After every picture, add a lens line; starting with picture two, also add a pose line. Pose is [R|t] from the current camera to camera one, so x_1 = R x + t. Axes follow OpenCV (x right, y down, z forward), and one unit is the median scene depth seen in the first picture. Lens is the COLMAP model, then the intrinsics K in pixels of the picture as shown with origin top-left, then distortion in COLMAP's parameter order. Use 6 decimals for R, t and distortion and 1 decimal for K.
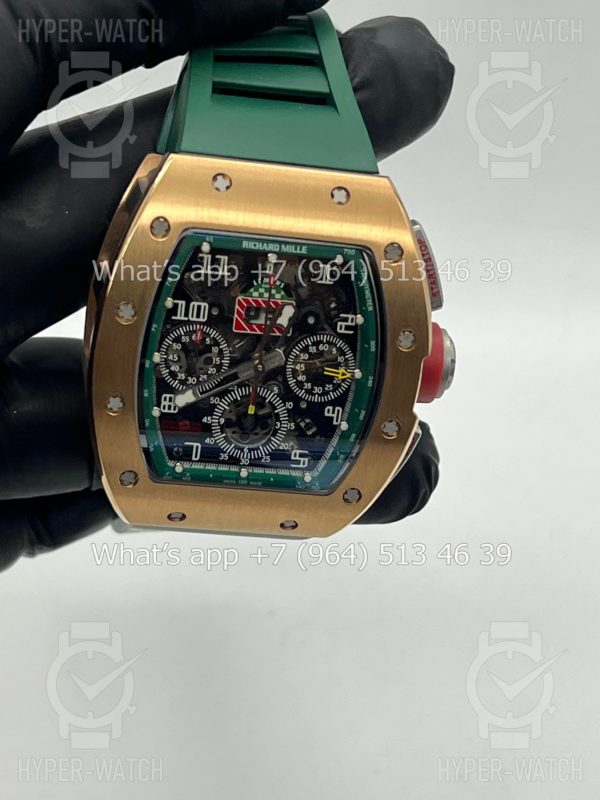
lens RADIAL K [[1894.3, 0, 303.7], [0, 1894.3, 395.4], [0, 0, 1]] dist [0.216598, 0.000000]
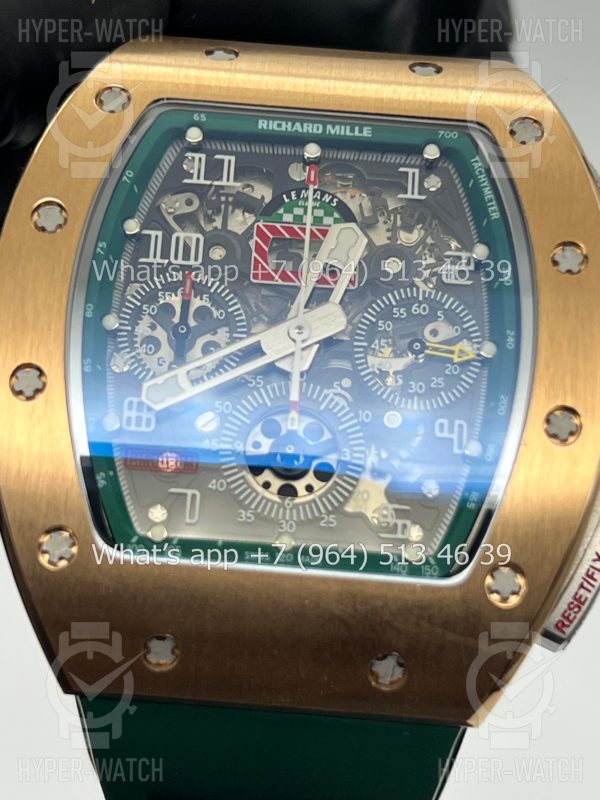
lens RADIAL K [[1894.3, 0, 293.3], [0, 1894.3, 402.6], [0, 0, 1]] dist [0.216598, 0.000000]
pose [[0.988724, -0.108242, -0.103482, 0.028196], [0.022360, 0.790001, -0.612698, 0.331551], [0.148070, 0.603476, 0.783513, 0.586981]]
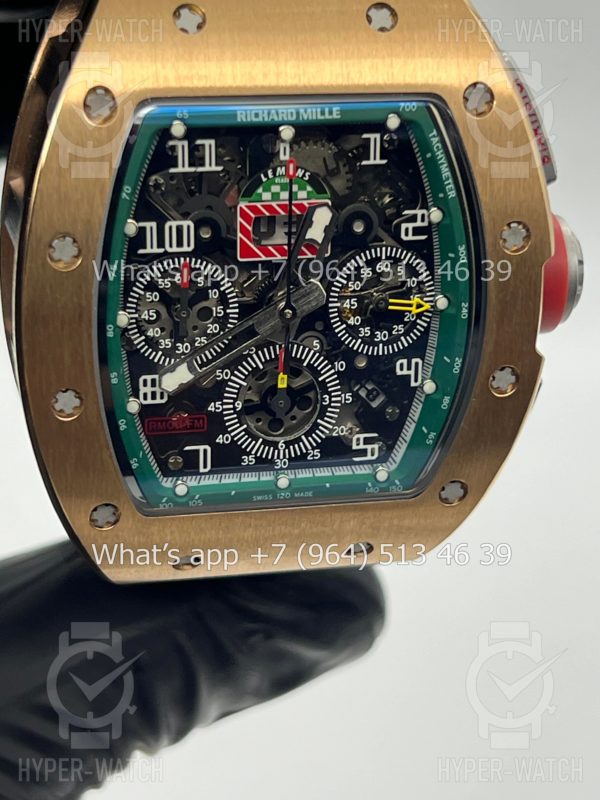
lens RADIAL K [[1894.3, 0, 302.7], [0, 1894.3, 407.0], [0, 0, 1]] dist [0.216598, 0.000000]
pose [[0.990099, -0.137017, 0.030490, -0.041717], [0.136028, 0.990174, 0.032441, -0.003572], [-0.034636, -0.027972, 0.999008, 0.372839]]
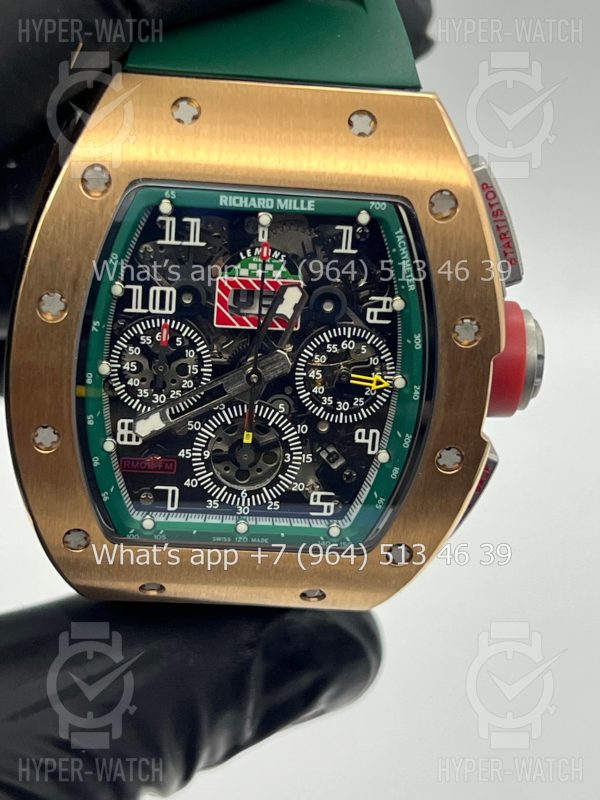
lens RADIAL K [[1894.3, 0, 300.0], [0, 1894.3, 399.5], [0, 0, 1]] dist [0.216598, 0.000000]
pose [[0.995765, -0.026333, -0.088081, 0.053786], [0.029103, 0.999117, 0.030314, -0.027193], [0.087205, -0.032749, 0.995652, 0.311117]]
